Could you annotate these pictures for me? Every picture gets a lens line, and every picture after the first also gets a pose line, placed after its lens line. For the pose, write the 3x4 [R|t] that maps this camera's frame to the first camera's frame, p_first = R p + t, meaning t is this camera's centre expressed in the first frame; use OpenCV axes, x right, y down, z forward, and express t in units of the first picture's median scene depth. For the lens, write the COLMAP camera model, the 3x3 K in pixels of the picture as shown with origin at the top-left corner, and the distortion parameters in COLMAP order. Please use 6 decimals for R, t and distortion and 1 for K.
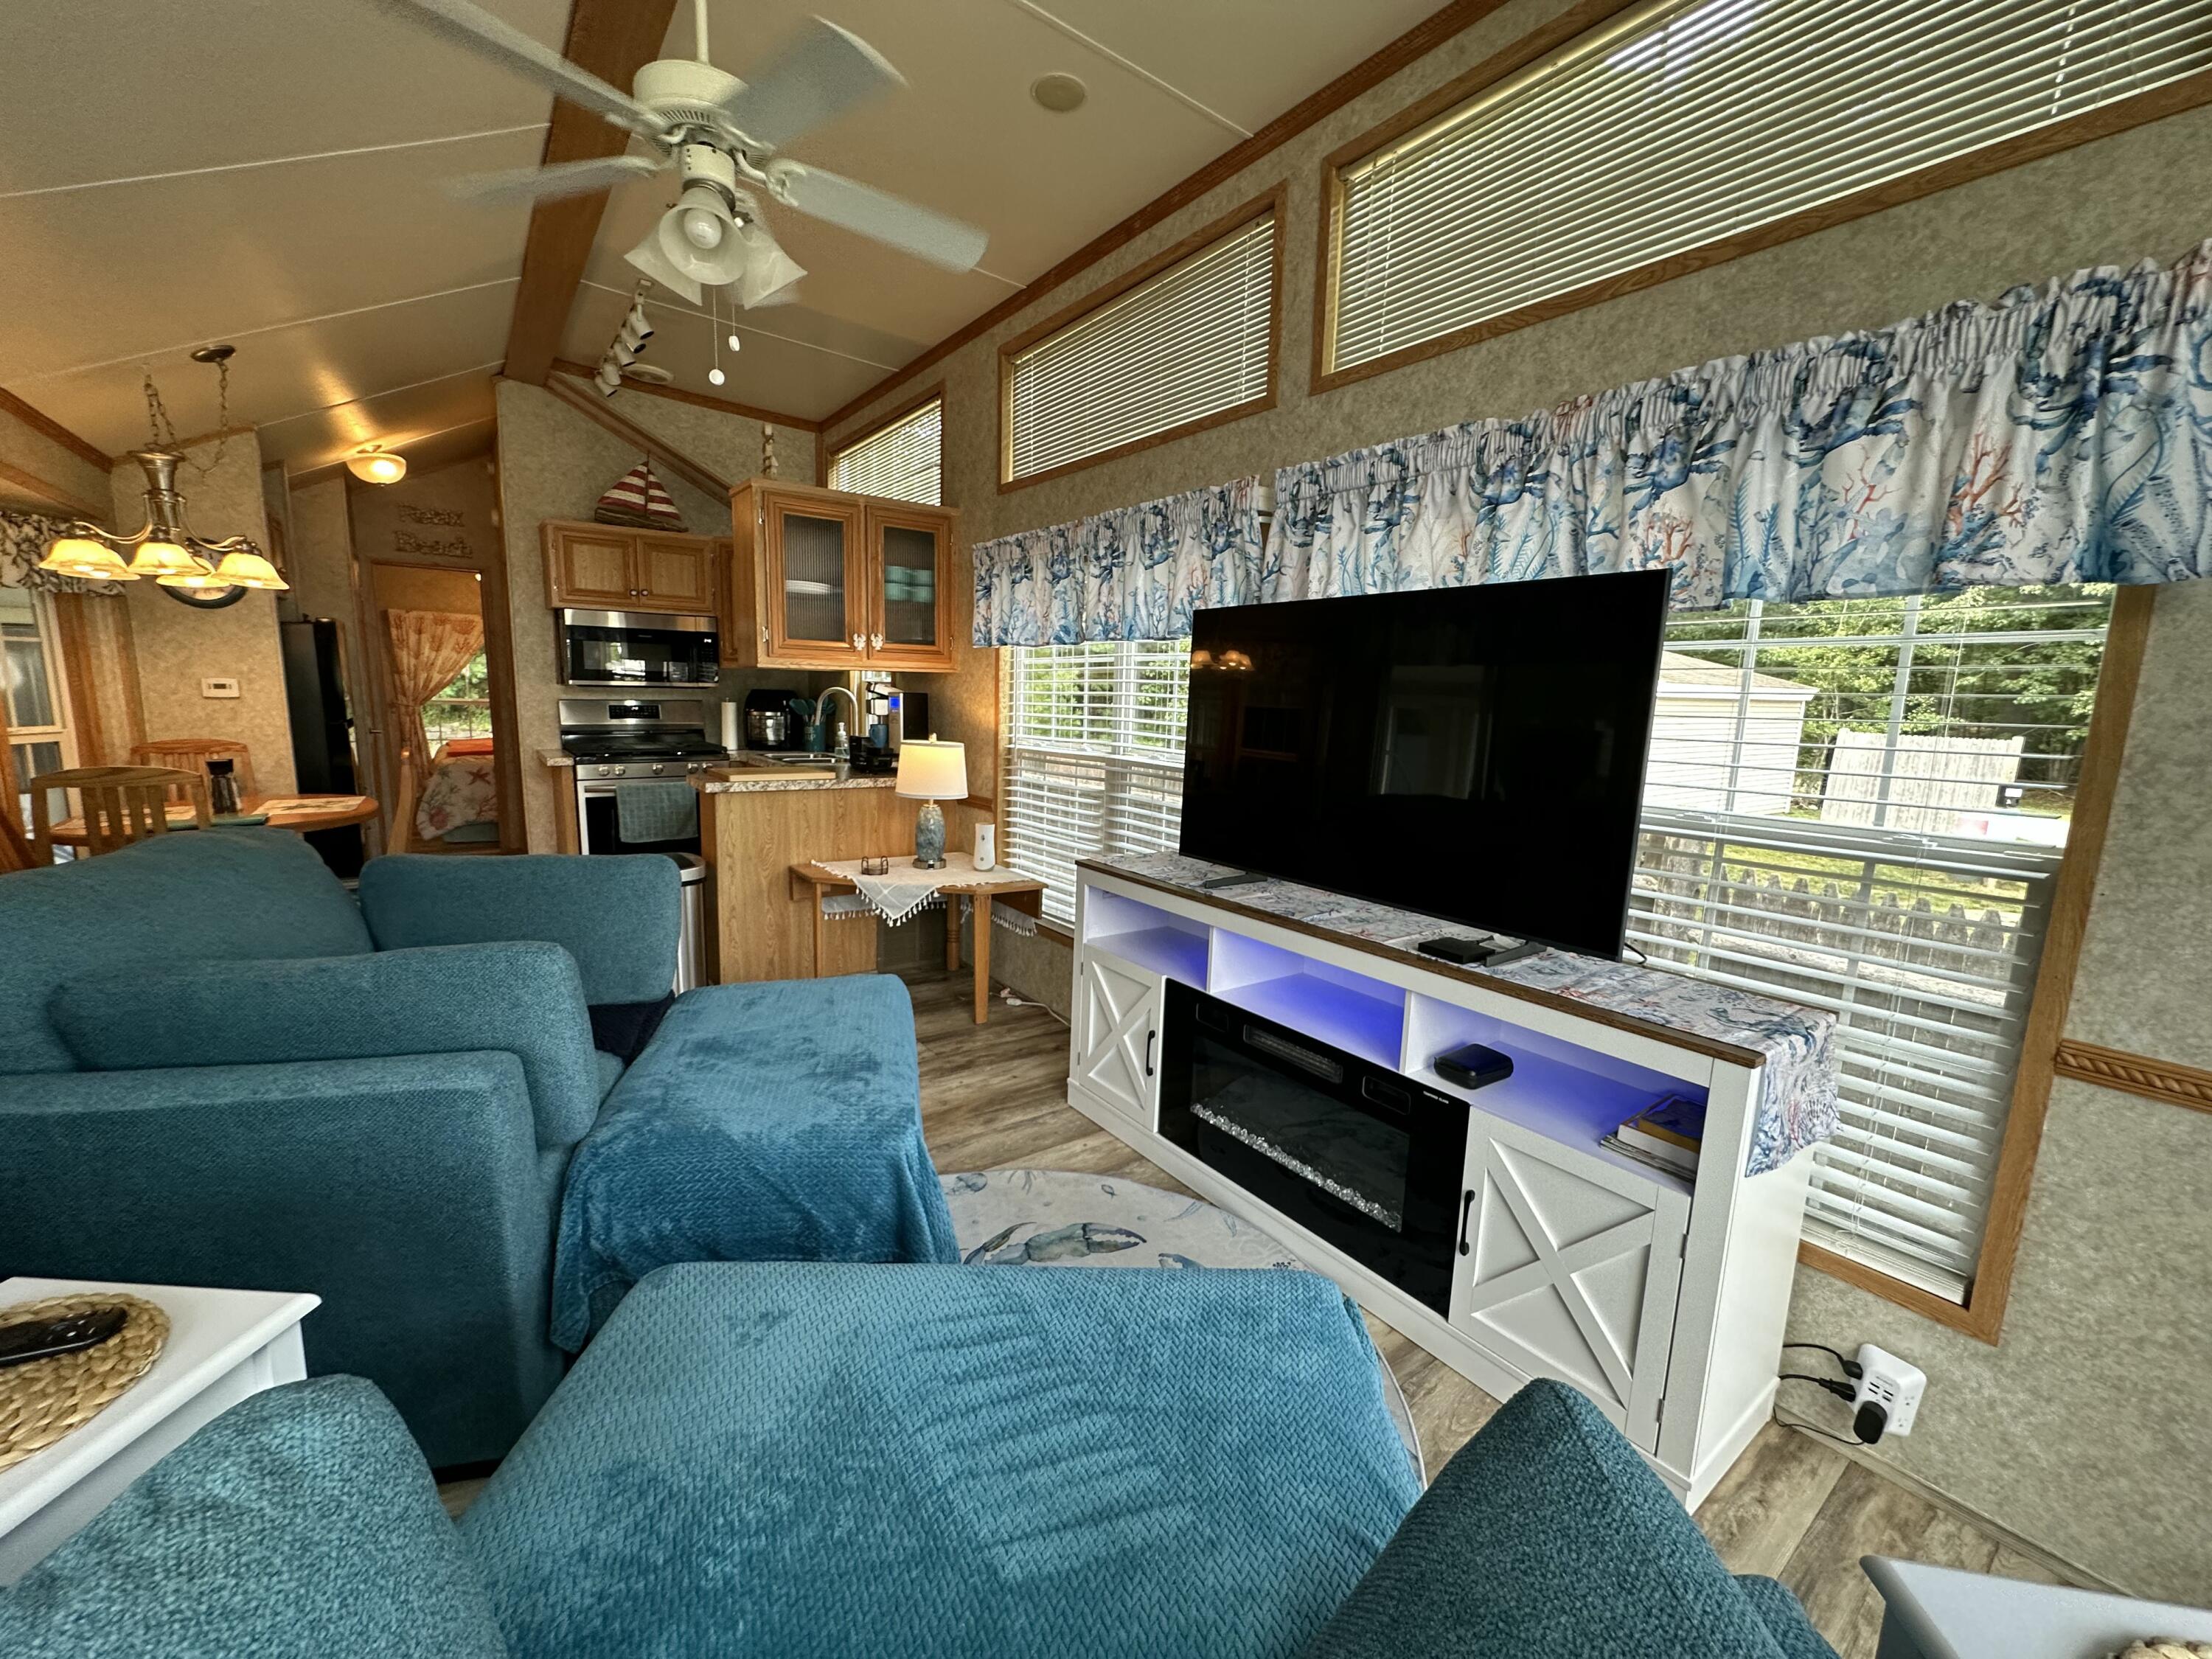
lens RADIAL K [[882.0, 0, 1106.9], [0, 882.0, 828.2], [0, 0, 1]] dist [-0.002079, 0.000272]
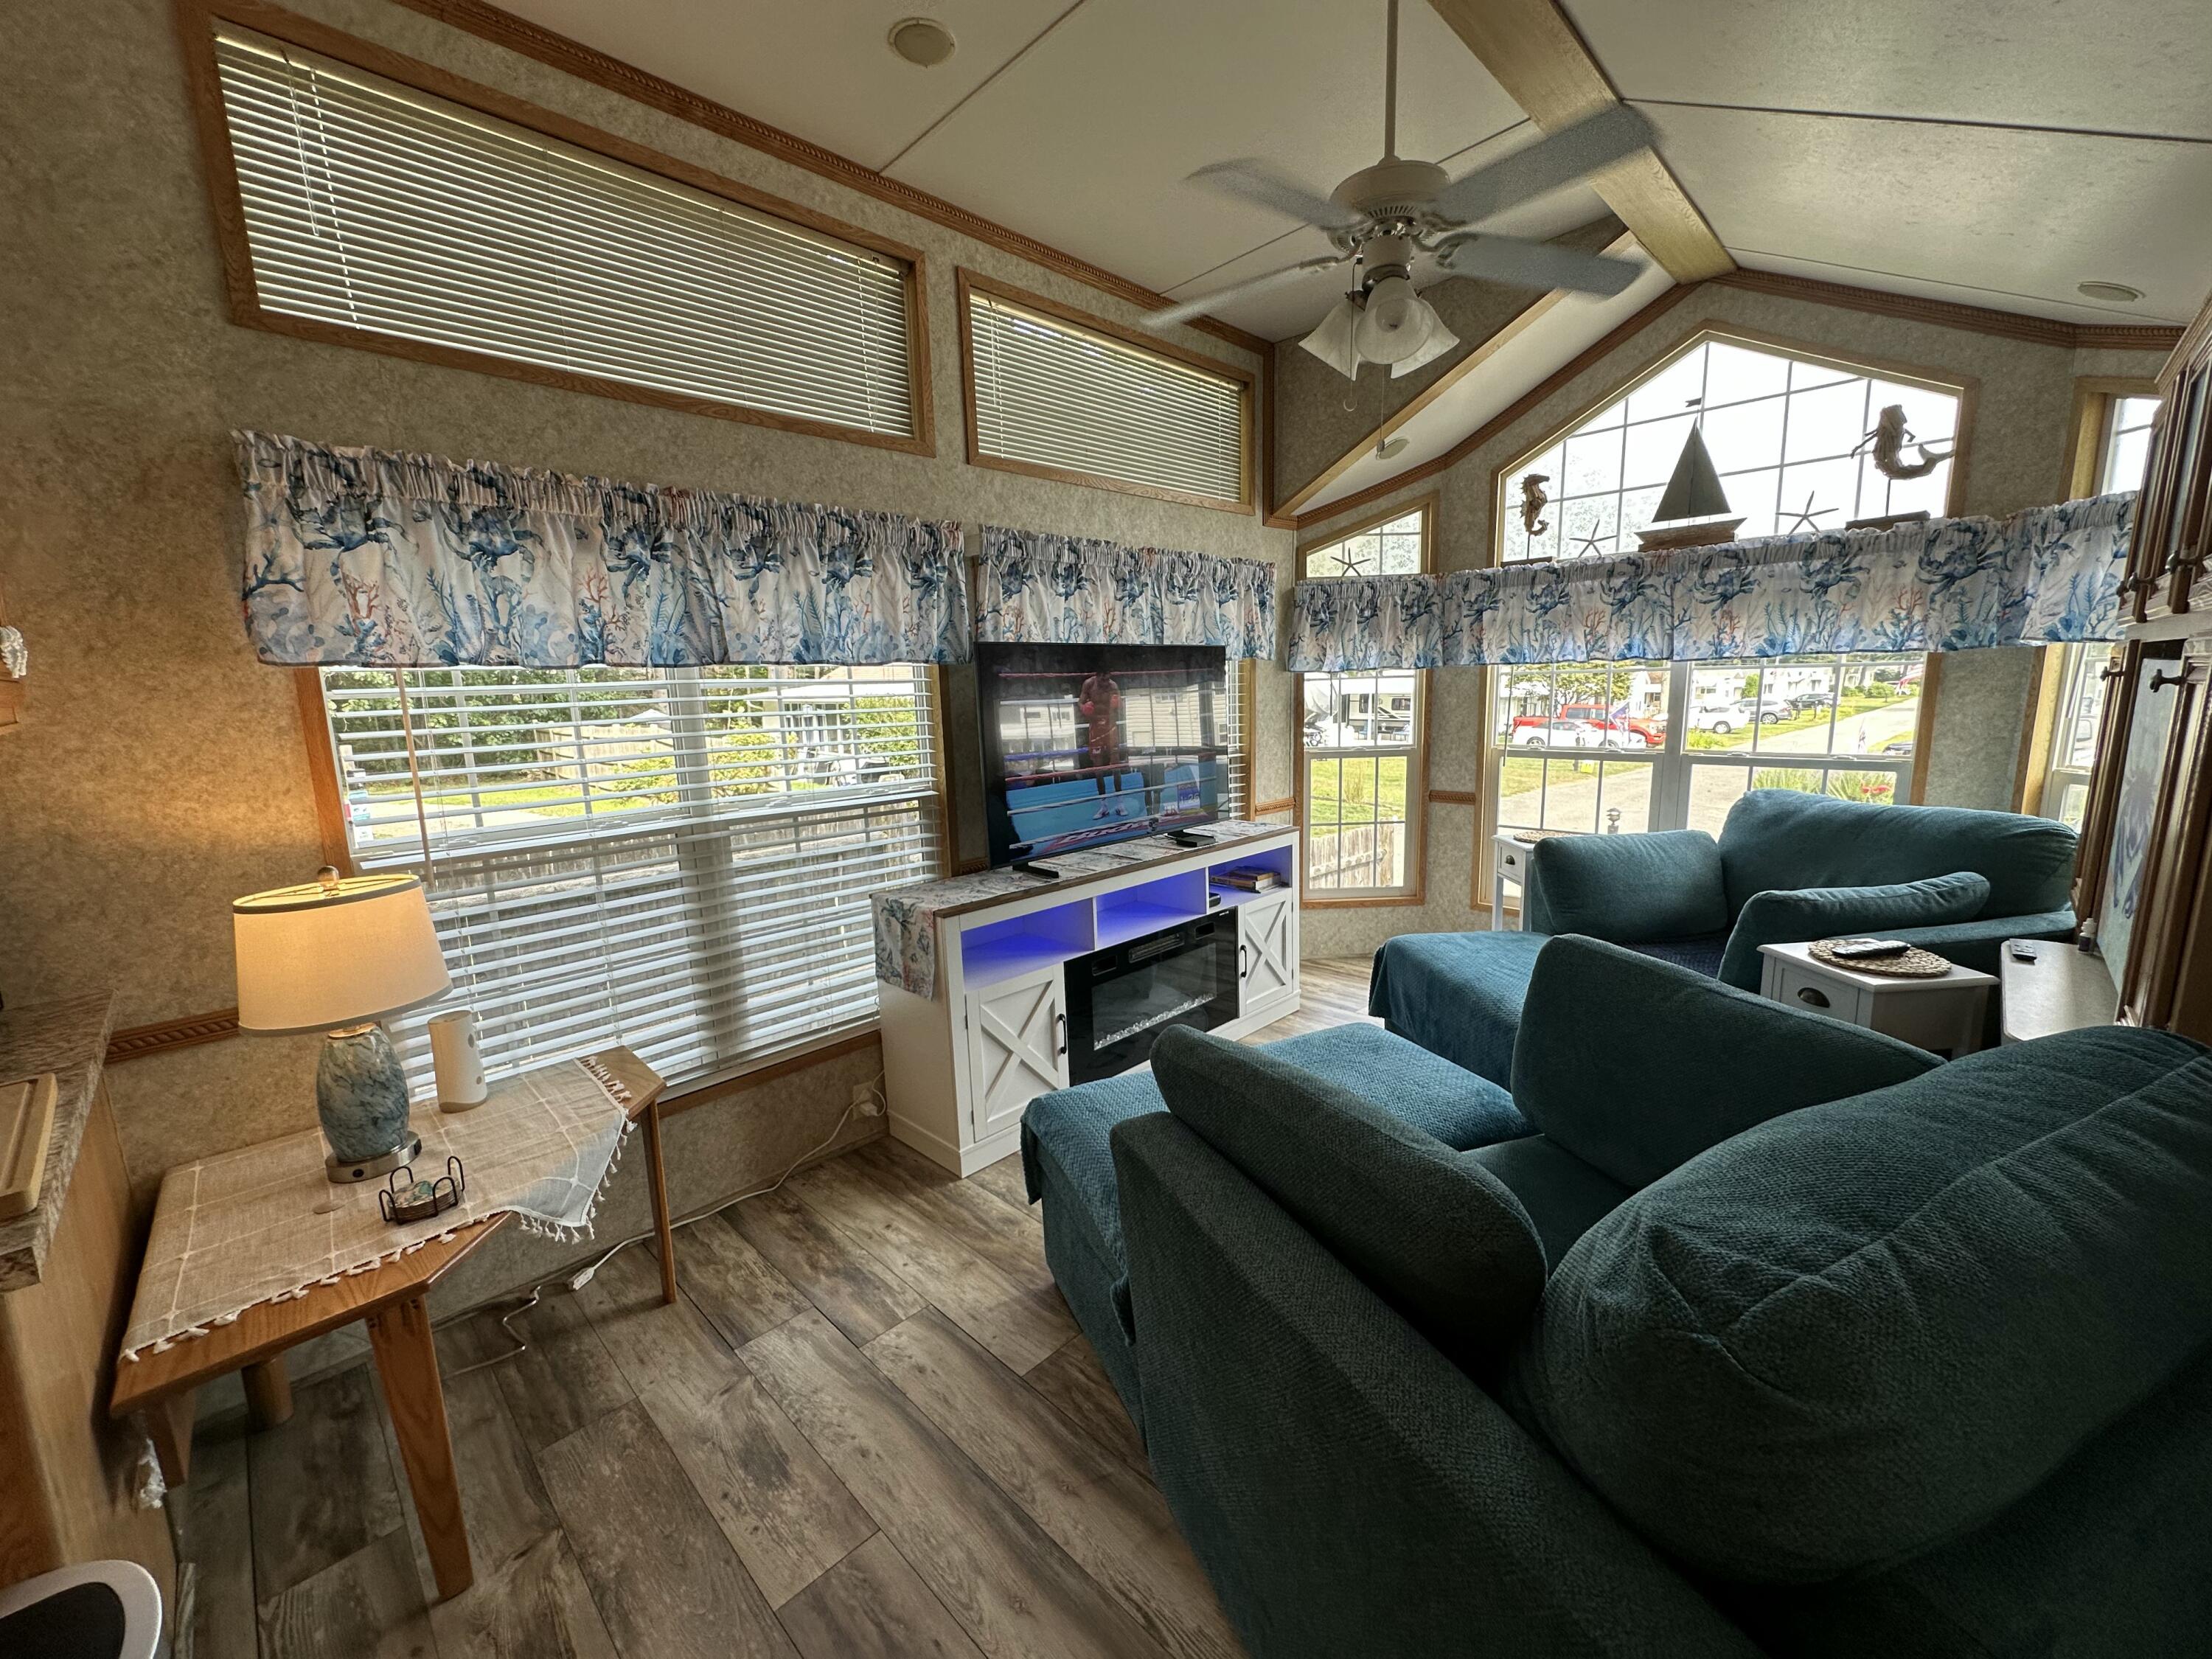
lens RADIAL K [[882.0, 0, 1104.6], [0, 882.0, 828.1], [0, 0, 1]] dist [-0.002079, 0.000272]
pose [[-0.151145, -0.184672, 0.971108, -0.720298], [0.172413, 0.962411, 0.209852, -0.163032], [-0.973360, 0.199150, -0.113624, 0.727759]]
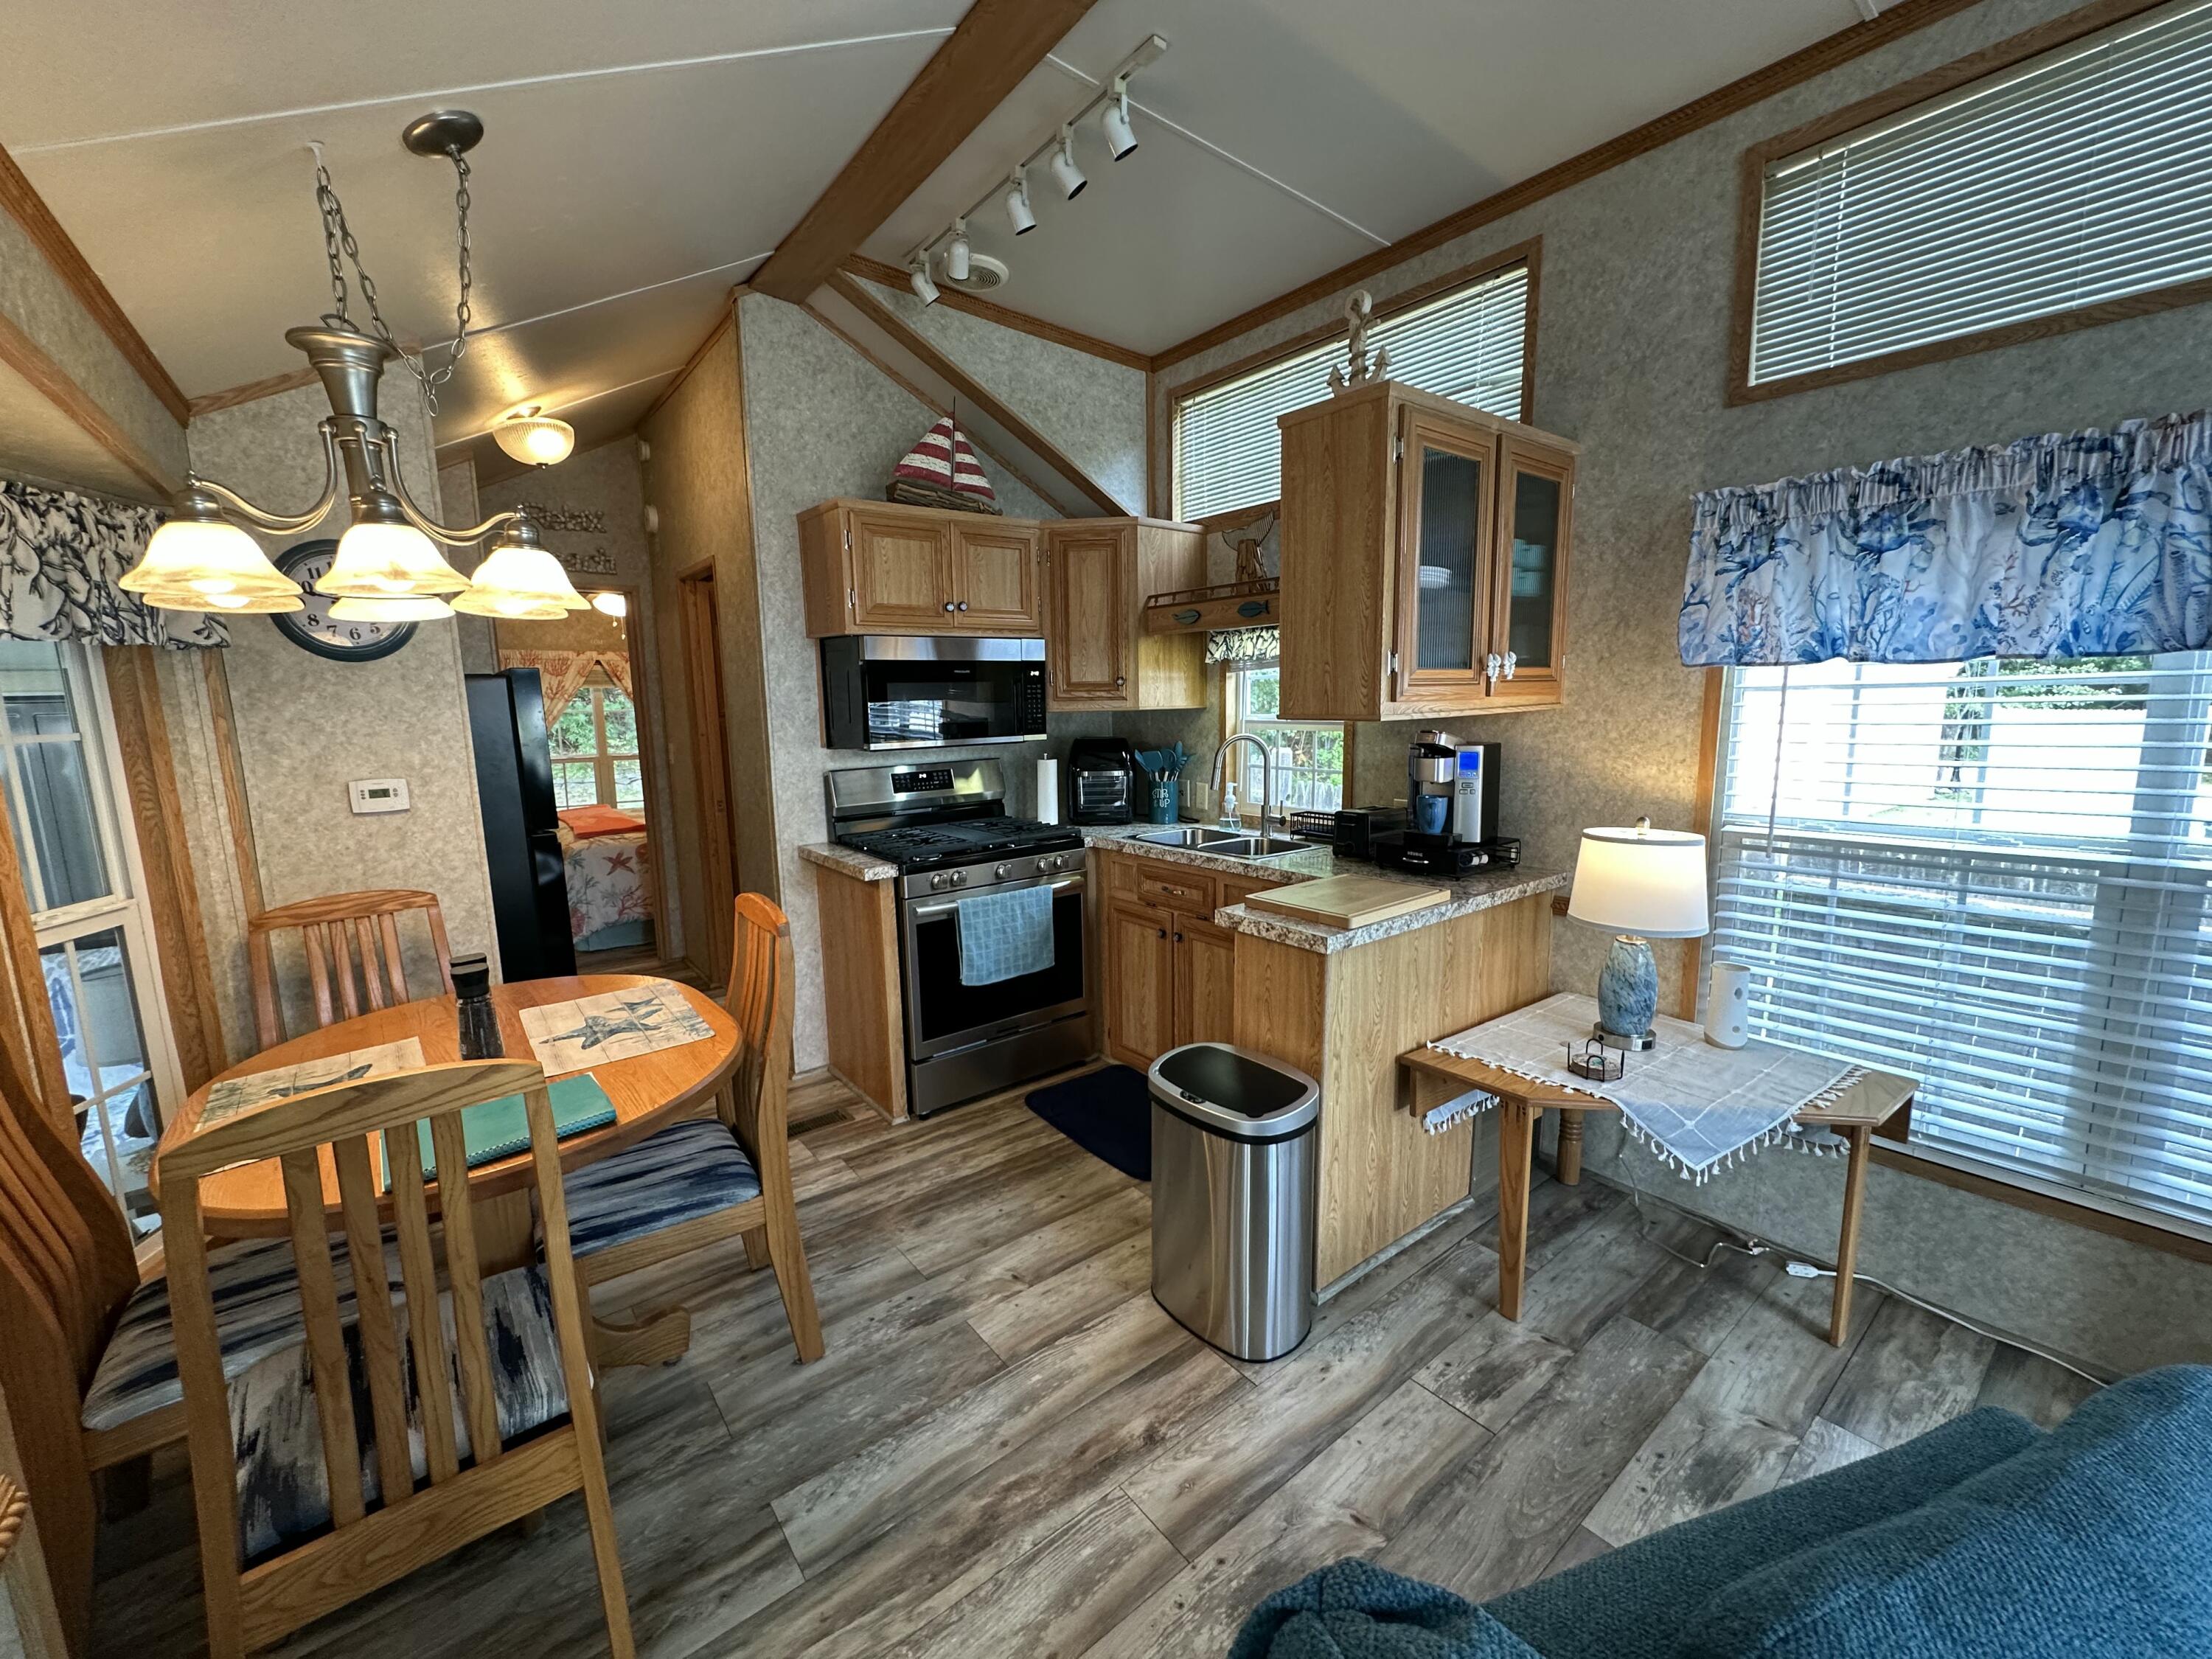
lens RADIAL K [[882.0, 0, 1107.6], [0, 882.0, 829.1], [0, 0, 1]] dist [-0.002079, 0.000272]
pose [[0.998524, -0.050168, 0.020828, -0.607188], [0.050287, 0.998721, -0.005247, -0.124236], [-0.020538, 0.006287, 0.999769, 0.457487]]
